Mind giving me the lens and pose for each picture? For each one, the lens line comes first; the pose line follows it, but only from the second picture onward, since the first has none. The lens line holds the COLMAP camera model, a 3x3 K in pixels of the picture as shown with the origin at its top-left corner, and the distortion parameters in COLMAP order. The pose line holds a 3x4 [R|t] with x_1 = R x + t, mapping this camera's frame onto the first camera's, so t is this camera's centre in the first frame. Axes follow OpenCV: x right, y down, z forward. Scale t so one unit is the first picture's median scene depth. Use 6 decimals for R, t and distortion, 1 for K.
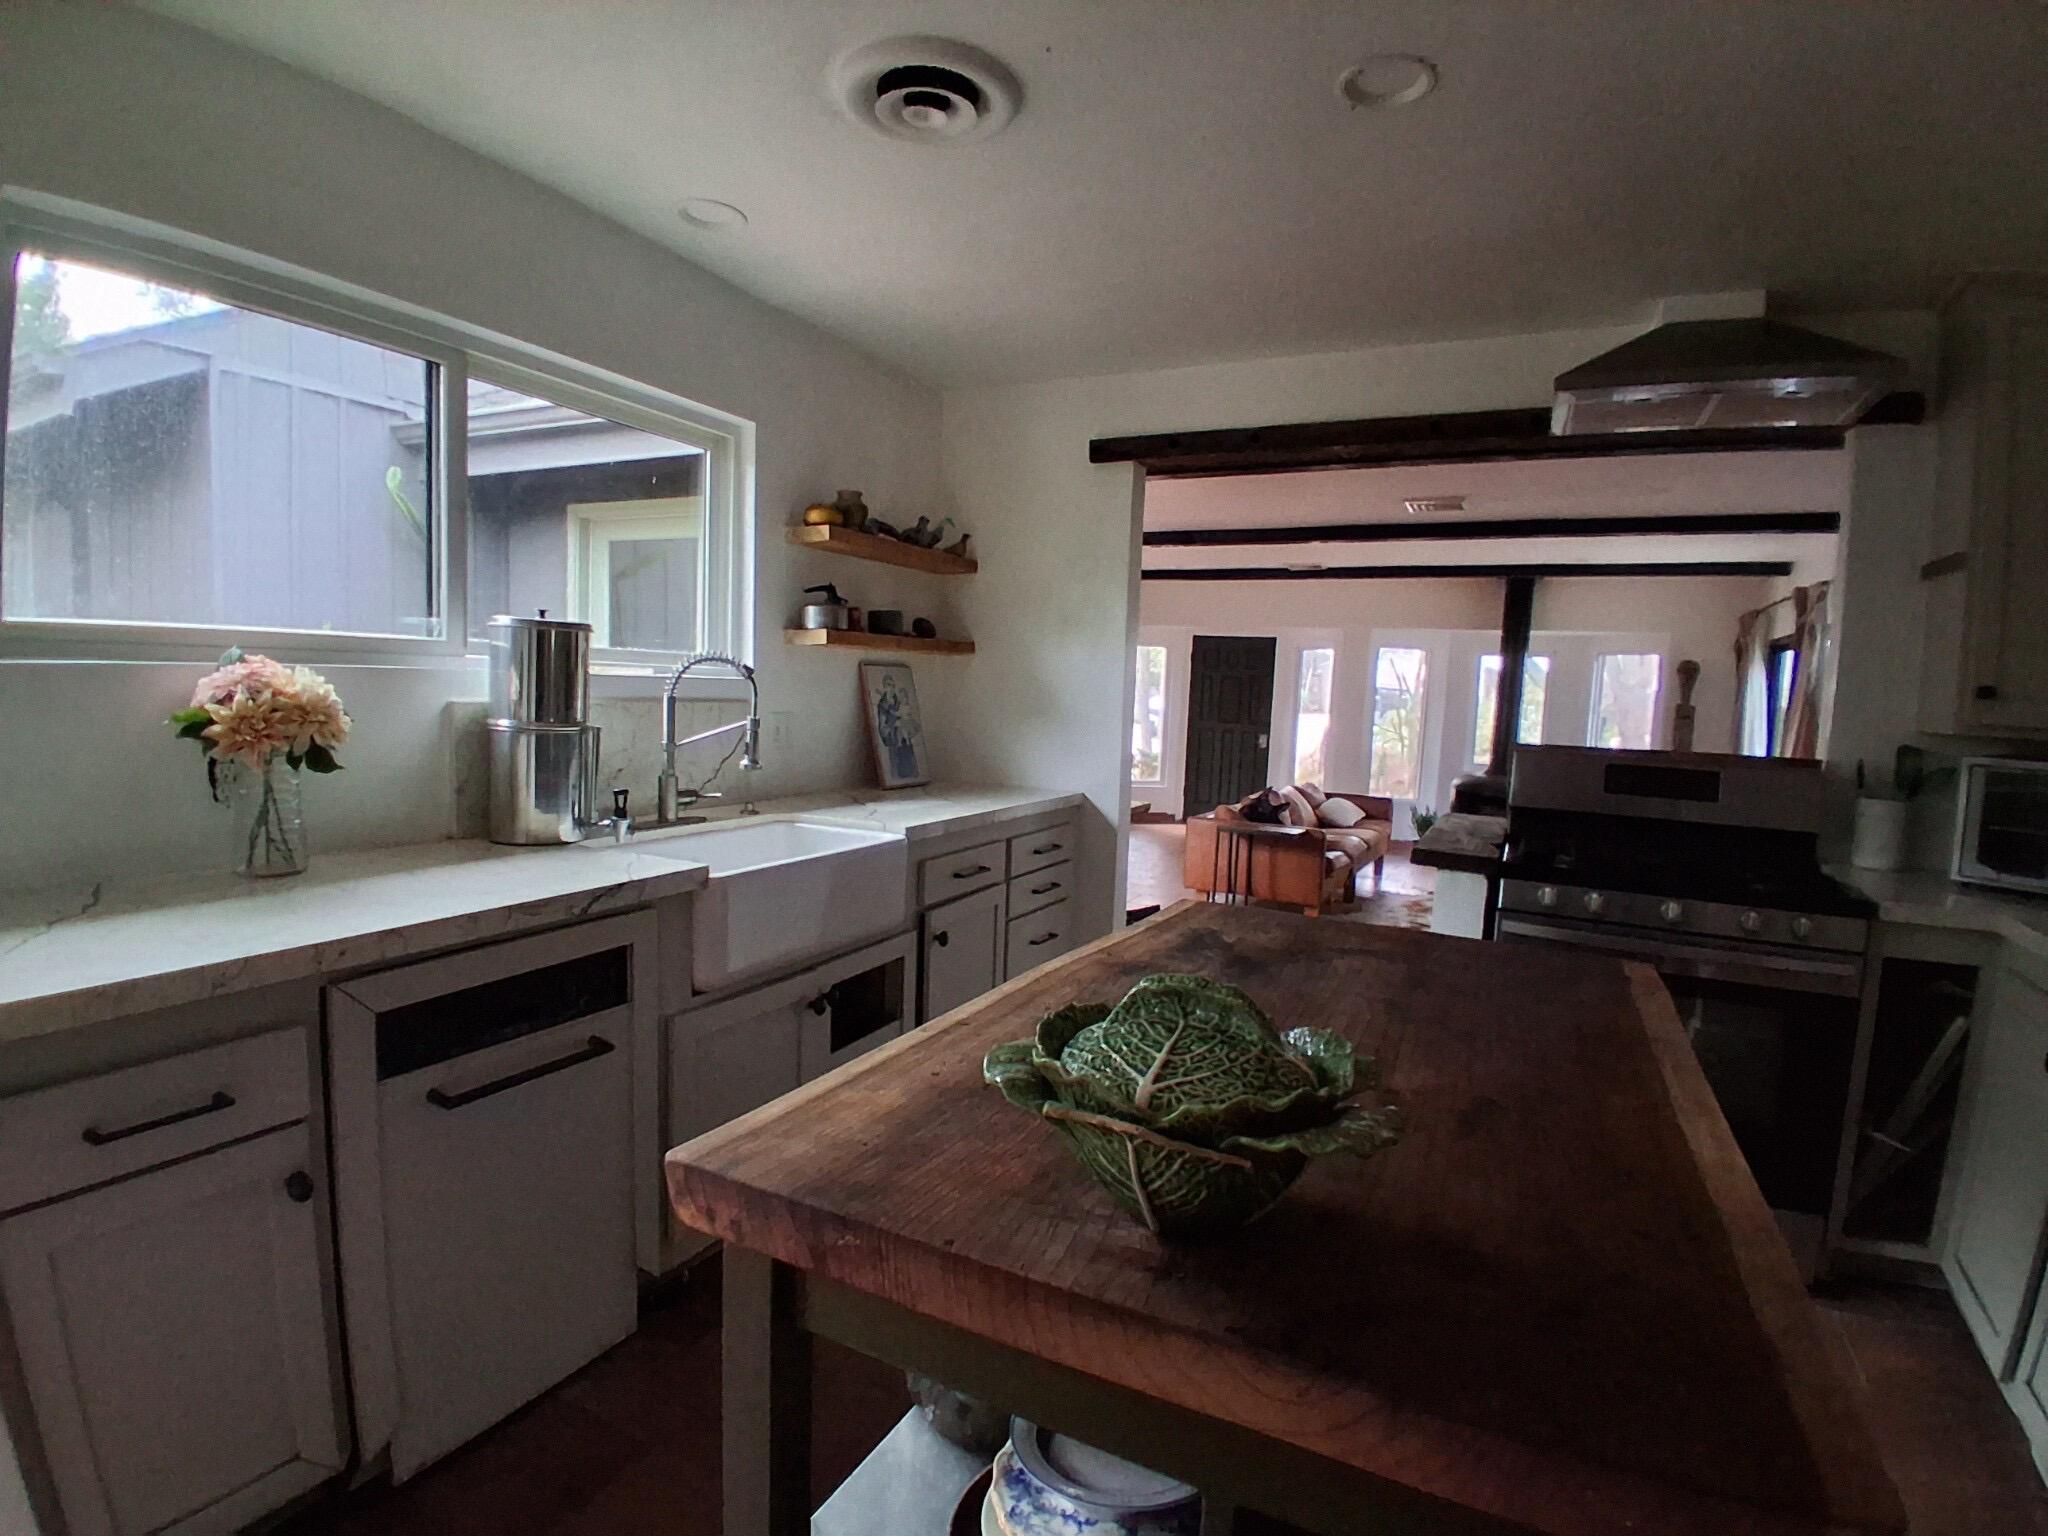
lens RADIAL K [[1017.5, 0, 1023.0], [0, 1017.5, 778.8], [0, 0, 1]] dist [0.019004, -0.057757]
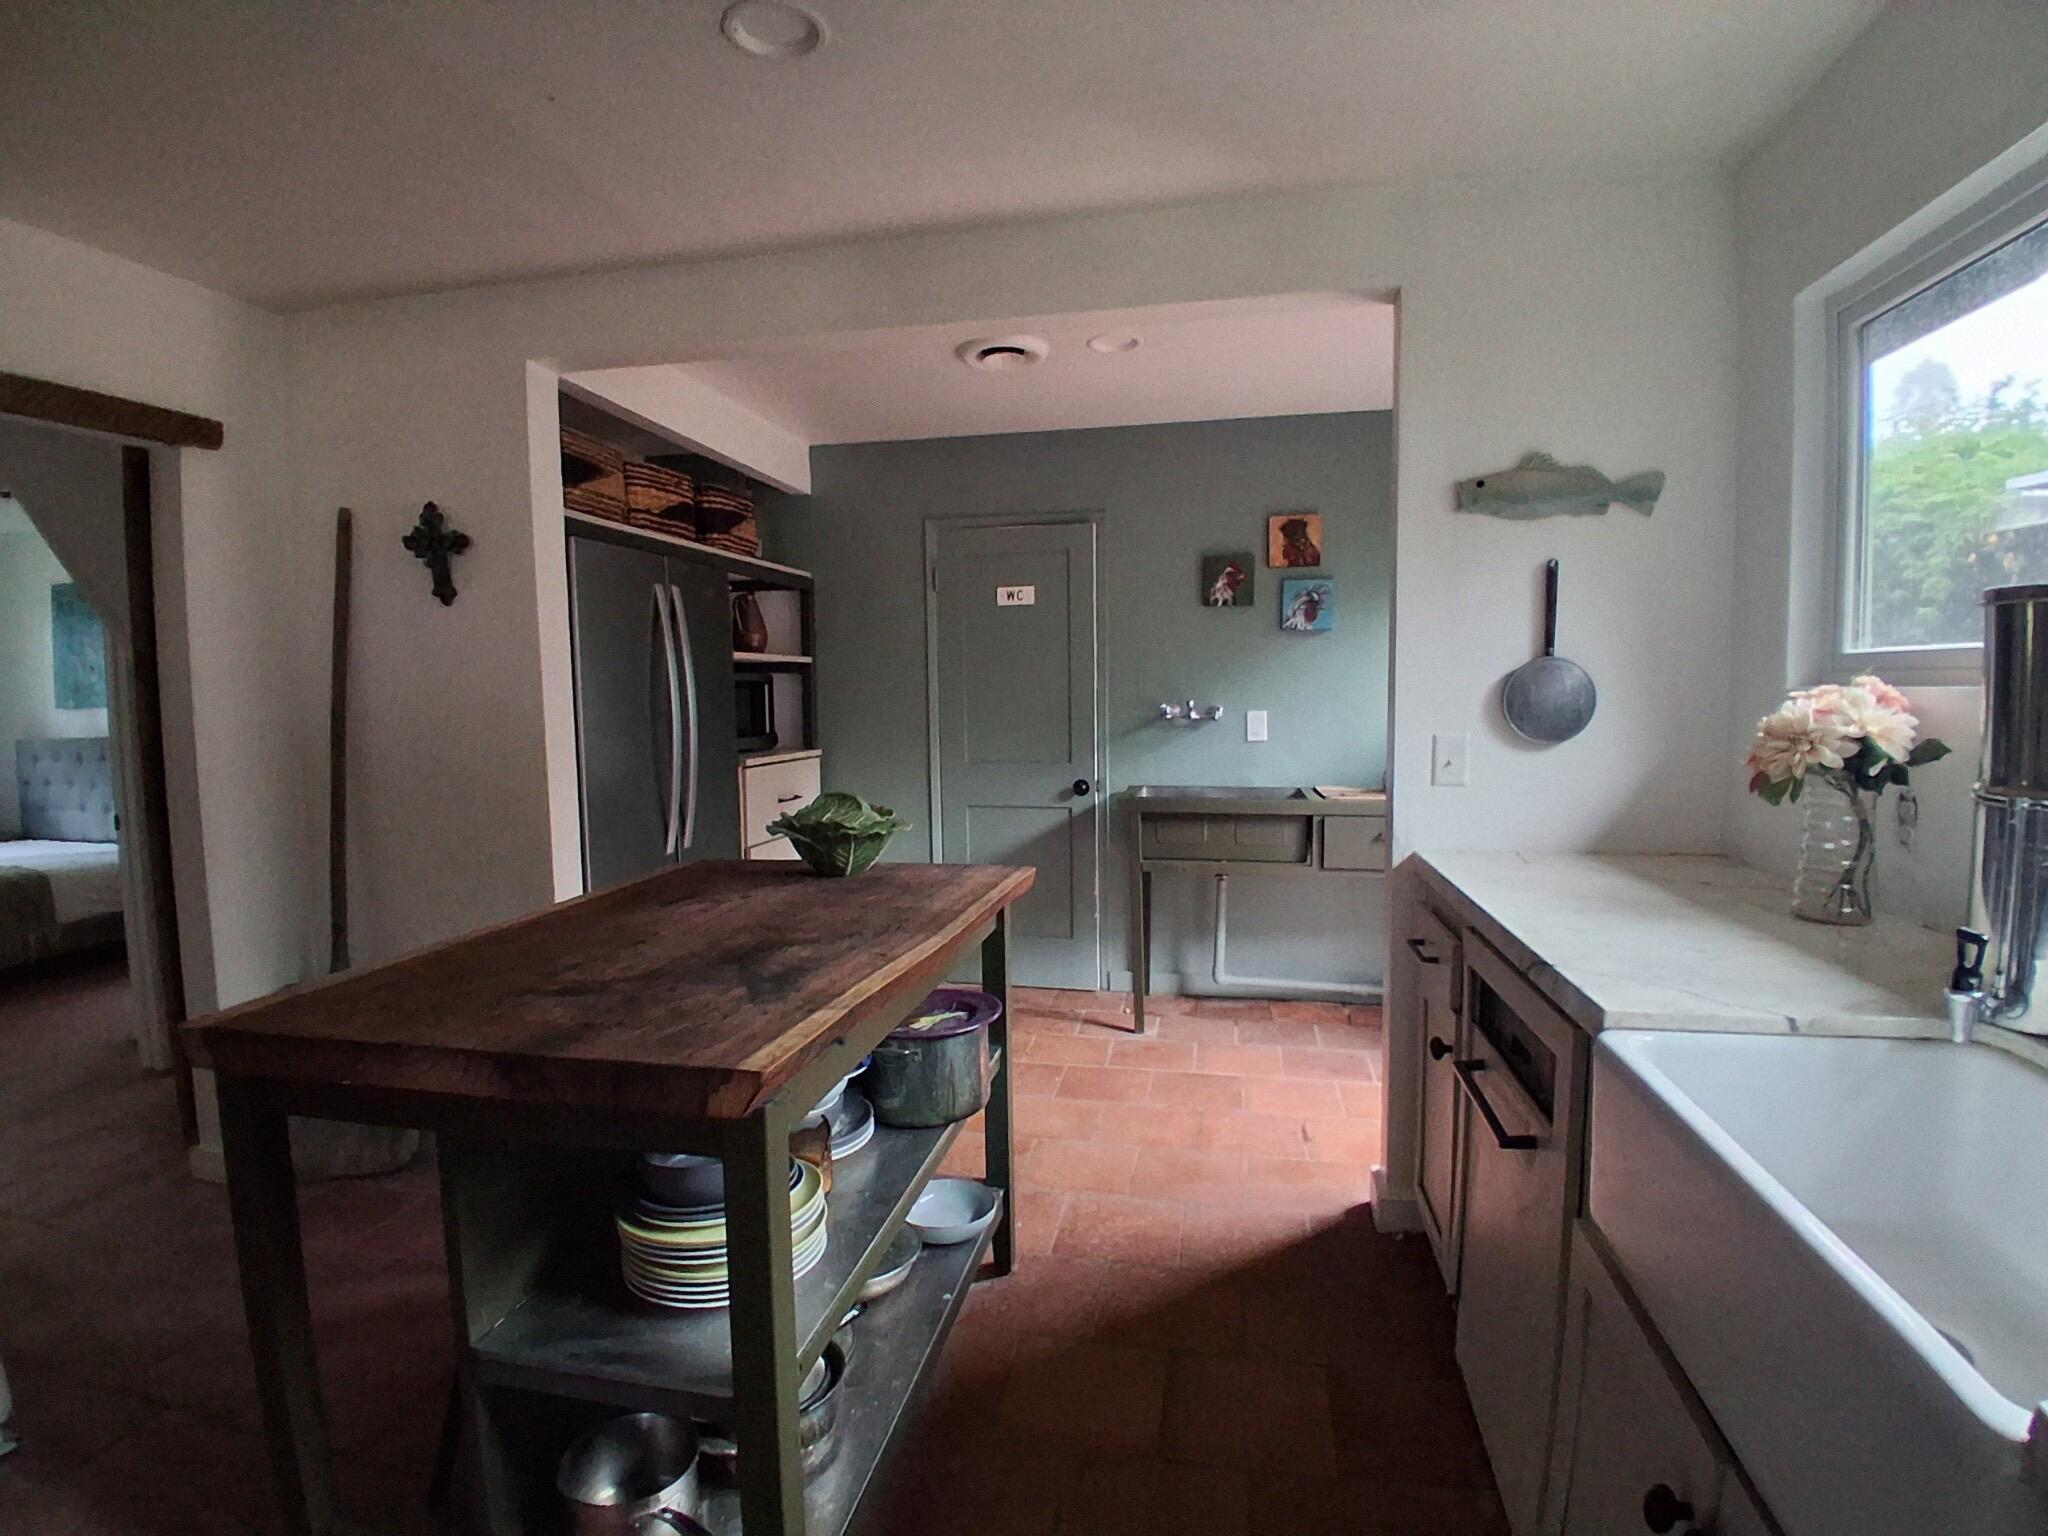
lens RADIAL K [[1024.3, 0, 1028.9], [0, 1024.3, 782.5], [0, 0, 1]] dist [0.006682, -0.047566]
pose [[-0.963773, -0.005569, -0.266664, 0.105669], [-0.052671, 0.984068, 0.169812, -0.081856], [0.261470, 0.177705, -0.948712, 0.956615]]
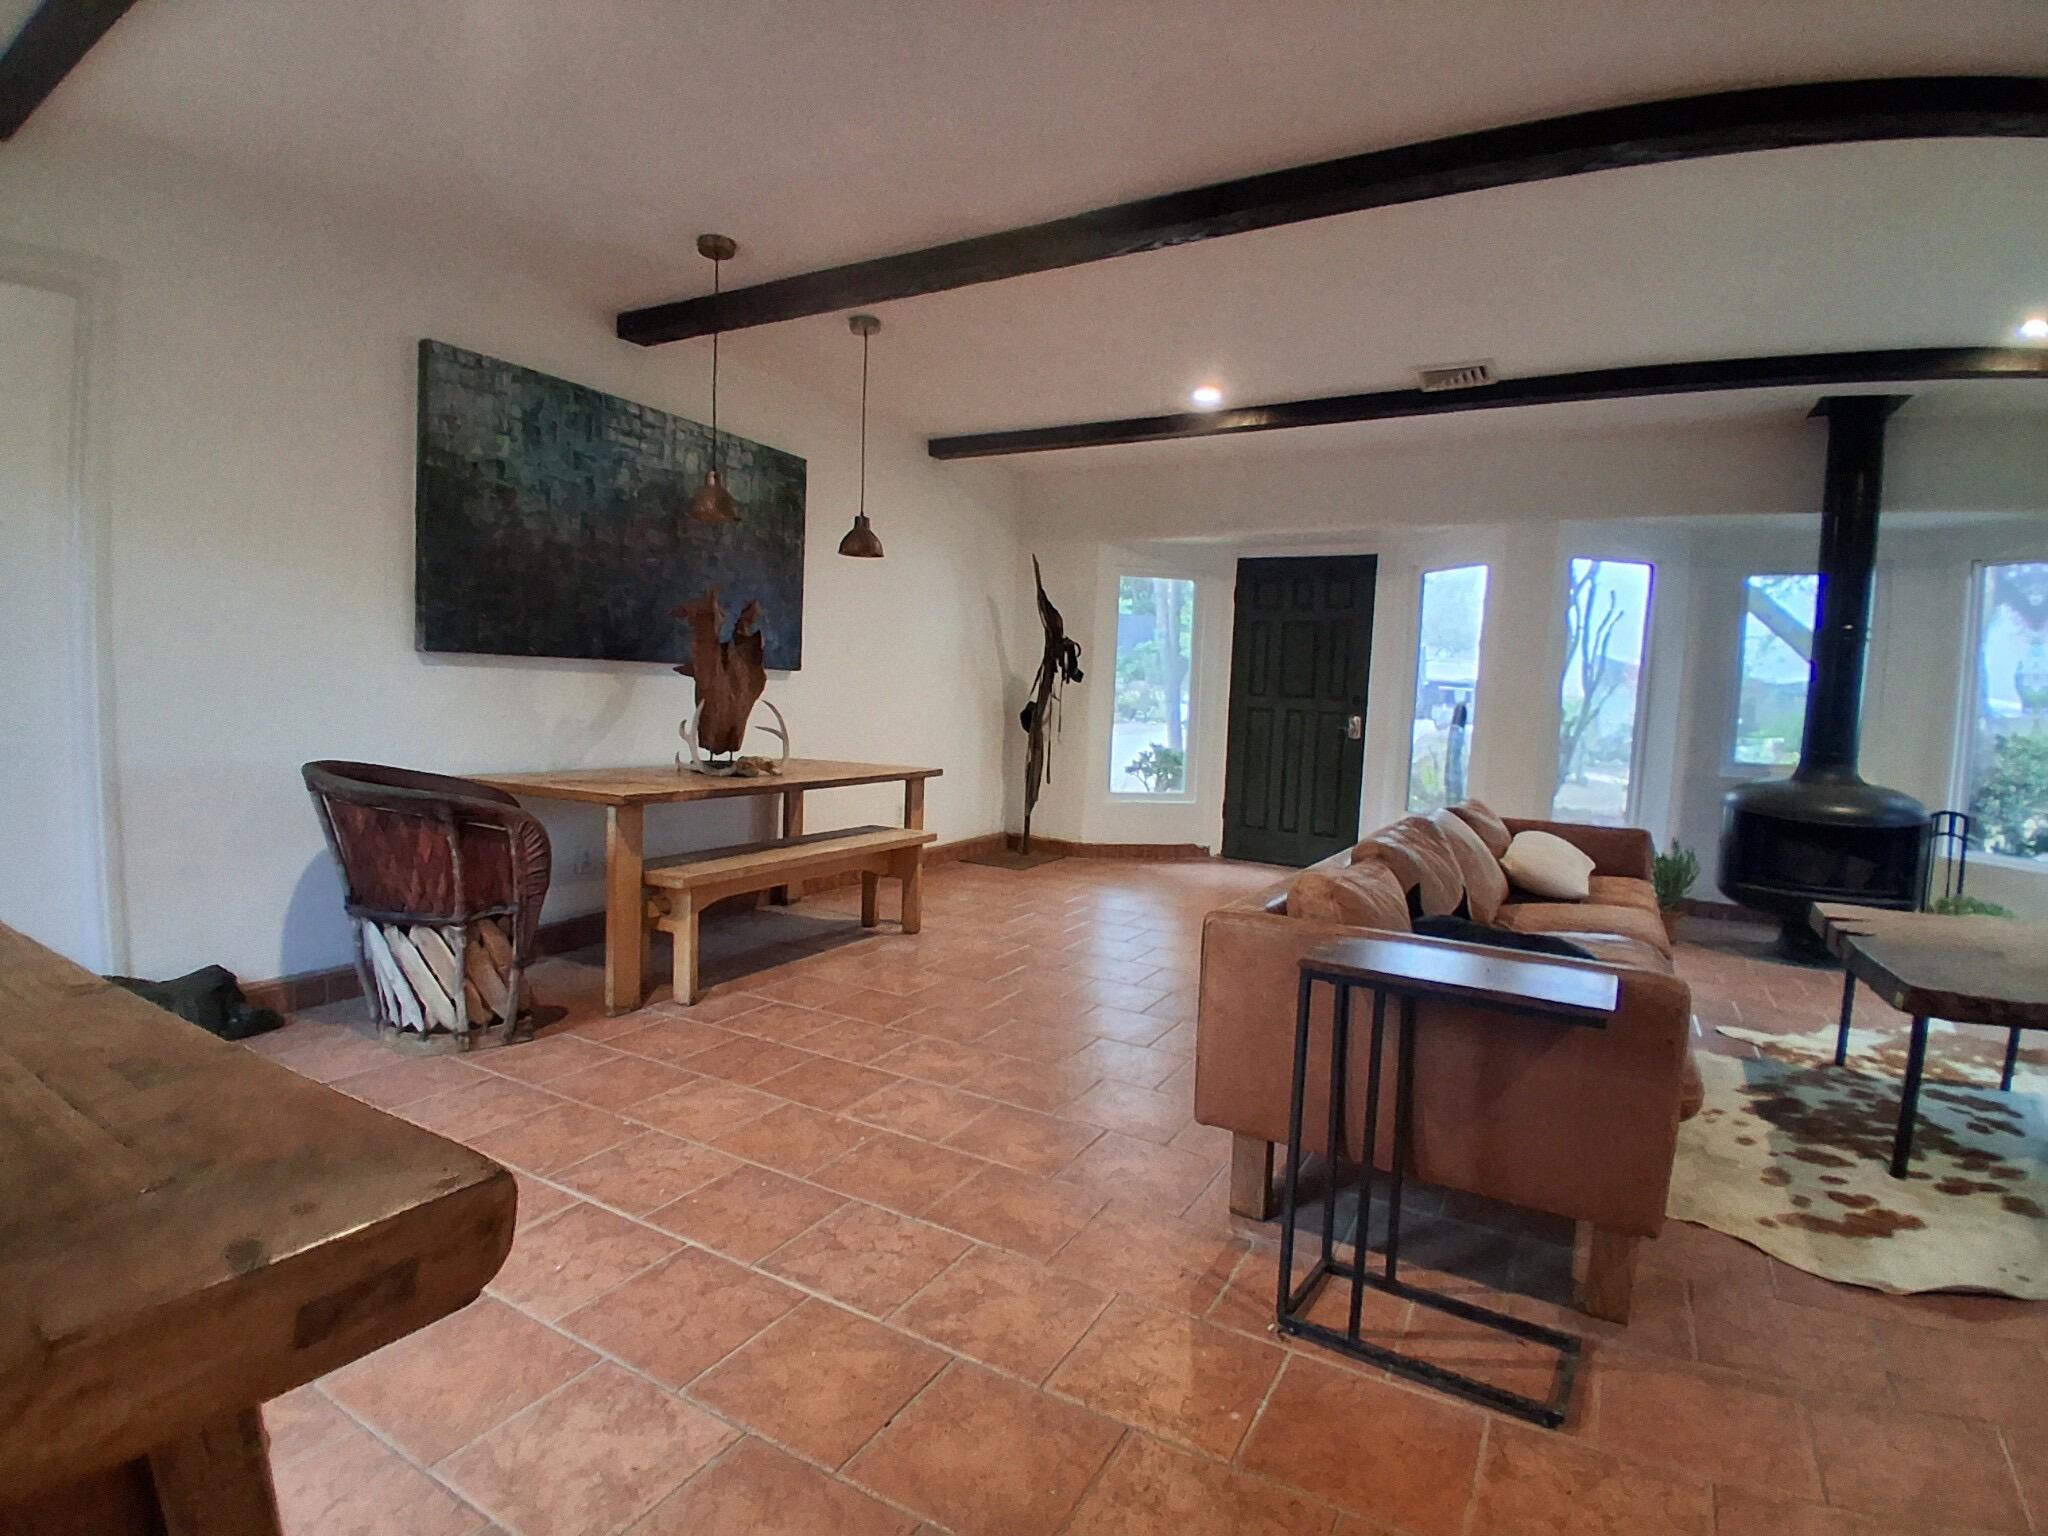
lens RADIAL K [[1024.3, 0, 1028.9], [0, 1024.3, 782.5], [0, 0, 1]] dist [0.006682, -0.047566]
pose [[0.999118, -0.000495, -0.041991, 0.231743], [0.000164, 0.999969, -0.007897, -0.001720], [0.041994, 0.007883, 0.999087, 1.310005]]
